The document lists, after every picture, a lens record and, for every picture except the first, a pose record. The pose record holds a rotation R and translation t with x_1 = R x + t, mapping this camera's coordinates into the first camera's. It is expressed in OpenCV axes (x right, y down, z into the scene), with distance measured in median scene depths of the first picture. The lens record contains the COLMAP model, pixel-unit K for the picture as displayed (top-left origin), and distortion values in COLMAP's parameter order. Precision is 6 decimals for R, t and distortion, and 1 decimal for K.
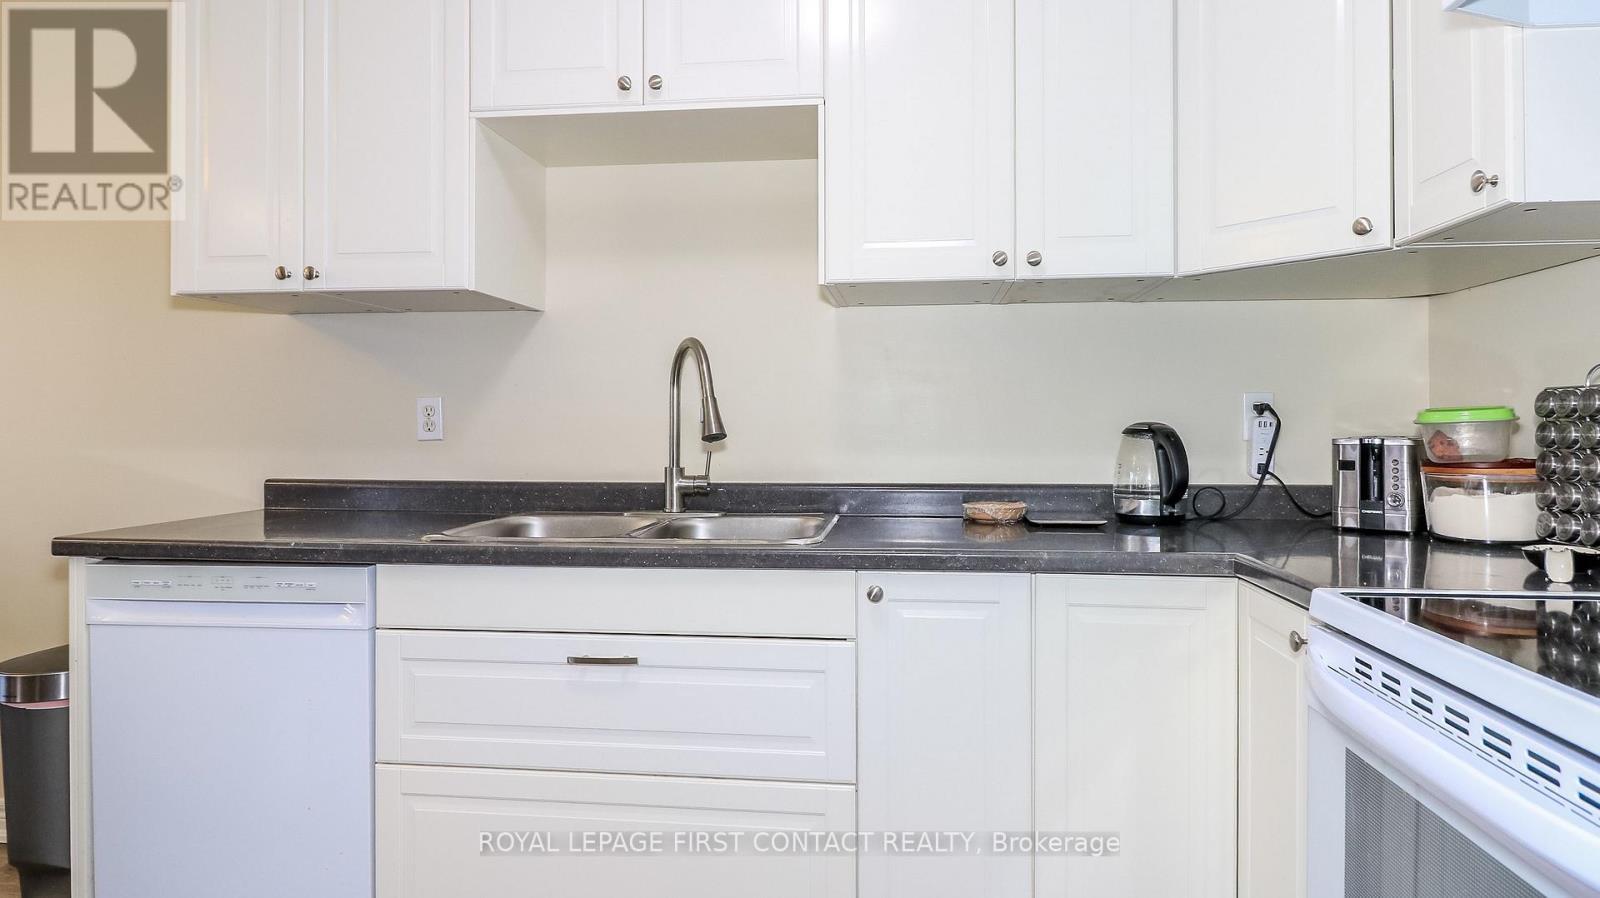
lens RADIAL K [[960.8, 0, 796.3], [0, 960.8, 422.0], [0, 0, 1]] dist [-0.000129, -0.000503]
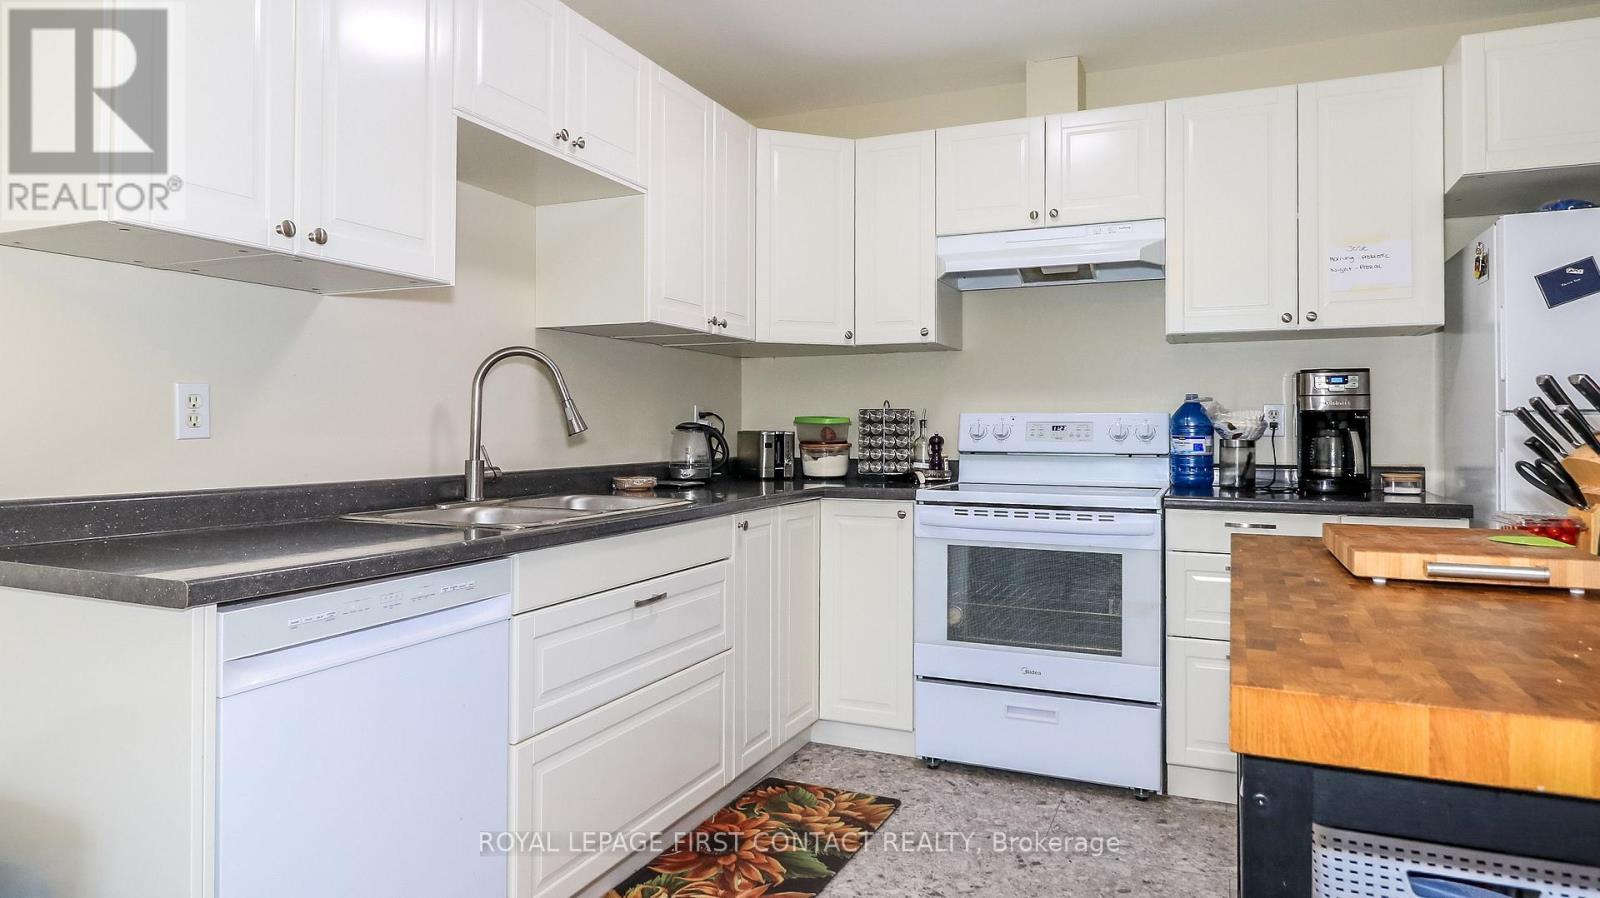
lens RADIAL K [[960.8, 0, 796.3], [0, 960.8, 422.0], [0, 0, 1]] dist [-0.000129, -0.000503]
pose [[0.293196, 0.007713, 0.956021, -1.176808], [-0.003128, 0.999970, -0.007109, 0.011106], [-0.956047, -0.000906, 0.293212, 0.357280]]
